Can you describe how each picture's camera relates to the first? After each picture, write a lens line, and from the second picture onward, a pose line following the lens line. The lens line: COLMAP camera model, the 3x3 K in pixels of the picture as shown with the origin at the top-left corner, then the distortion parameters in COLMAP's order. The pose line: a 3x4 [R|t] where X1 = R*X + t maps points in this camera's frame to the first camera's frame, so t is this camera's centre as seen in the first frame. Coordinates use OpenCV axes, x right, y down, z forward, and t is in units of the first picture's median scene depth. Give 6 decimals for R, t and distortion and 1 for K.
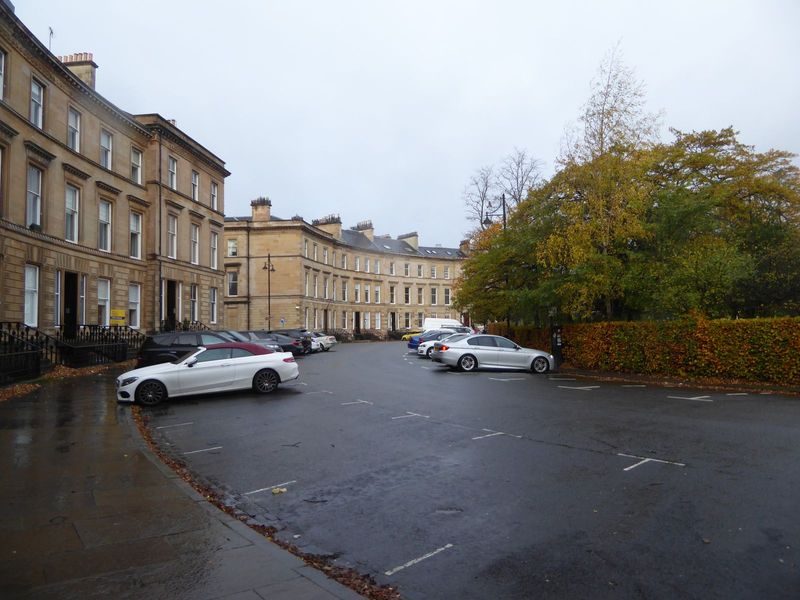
lens RADIAL K [[578.2, 0, 400.0], [0, 578.2, 300.0], [0, 0, 1]] dist [0.000580, -0.000021]
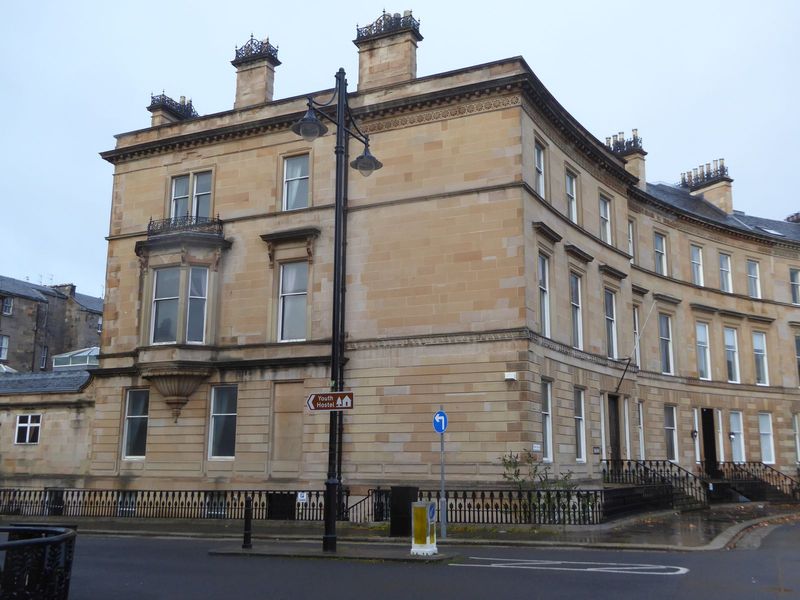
lens RADIAL K [[872.6, 0, 400.0], [0, 872.6, 300.0], [0, 0, 1]] dist [-0.010221, -0.012892]
pose [[0.944359, -0.043640, -0.326008, -0.084682], [0.000325, 0.991282, -0.131753, 0.027380], [0.328916, 0.124316, 0.936141, 0.544840]]
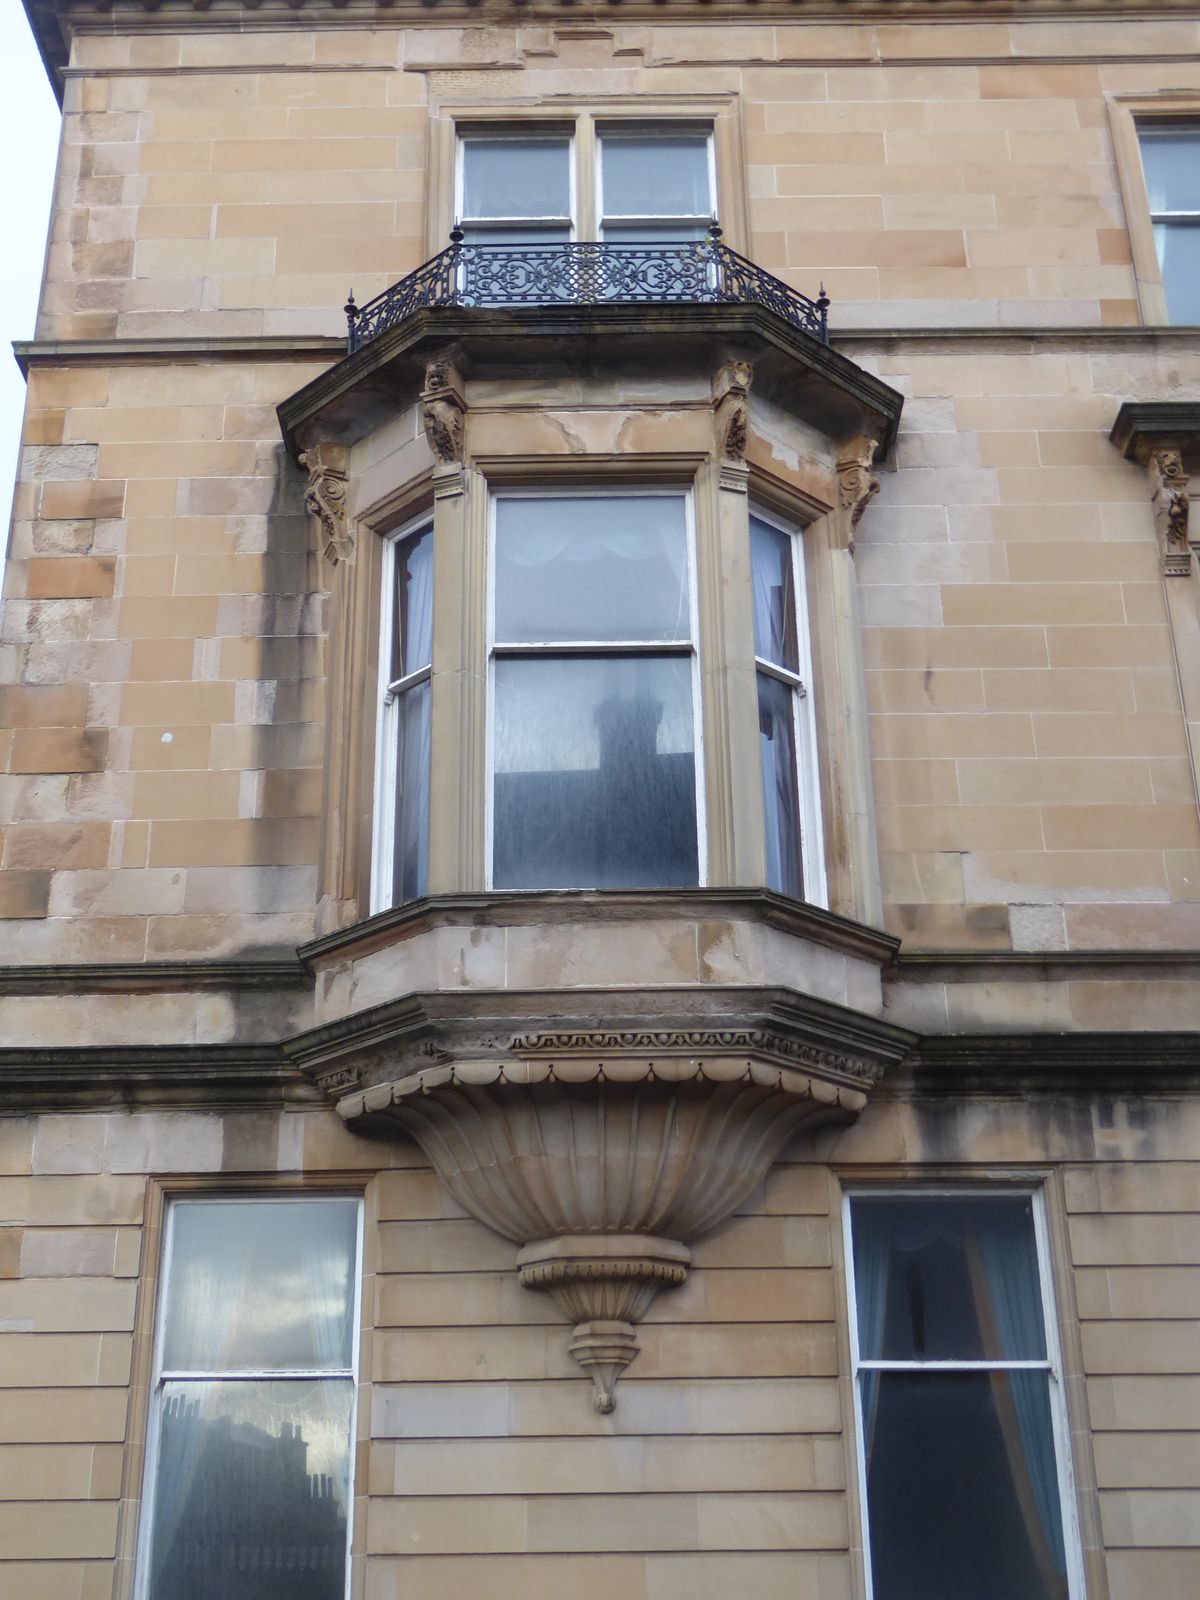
lens RADIAL K [[1942.8, 0, 600.0], [0, 1942.8, 800.0], [0, 0, 1]] dist [0.010722, 0.003867]
pose [[0.992955, 0.047870, 0.108393, -0.338552], [-0.006443, 0.935221, -0.354005, 0.038978], [-0.118318, 0.350813, 0.928941, 0.754103]]
